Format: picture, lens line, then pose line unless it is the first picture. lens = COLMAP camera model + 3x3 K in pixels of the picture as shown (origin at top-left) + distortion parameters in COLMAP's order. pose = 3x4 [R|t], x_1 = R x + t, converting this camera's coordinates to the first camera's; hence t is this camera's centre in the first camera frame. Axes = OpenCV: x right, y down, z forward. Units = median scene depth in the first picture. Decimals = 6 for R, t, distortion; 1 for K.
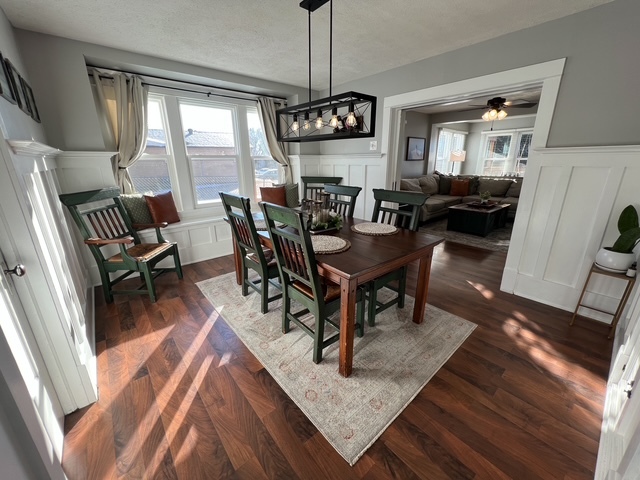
lens RADIAL K [[257.2, 0, 320.0], [0, 257.2, 240.0], [0, 0, 1]] dist [-0.000837, -0.000115]
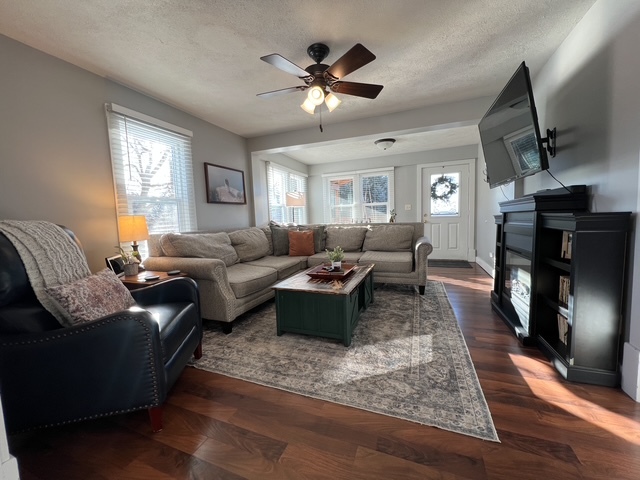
lens RADIAL K [[257.2, 0, 320.0], [0, 257.2, 240.0], [0, 0, 1]] dist [-0.000837, -0.000115]
pose [[0.884231, -0.062302, 0.462876, 0.280906], [0.162895, 0.969969, -0.180623, -0.085409], [-0.437723, 0.235113, 0.867825, 0.412363]]
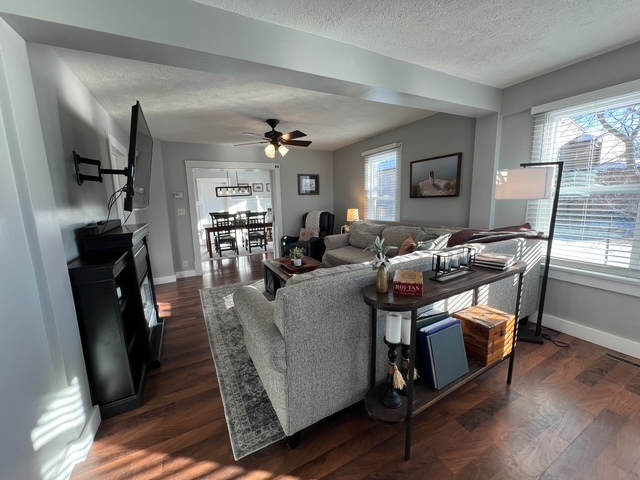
lens RADIAL K [[260.2, 0, 320.0], [0, 260.2, 240.0], [0, 0, 1]] dist [0.000386, 0.000075]
pose [[-0.220210, 0.163566, -0.961641, 1.003572], [-0.257340, 0.941174, 0.219014, -0.286775], [0.940895, 0.295698, -0.165164, 0.903065]]
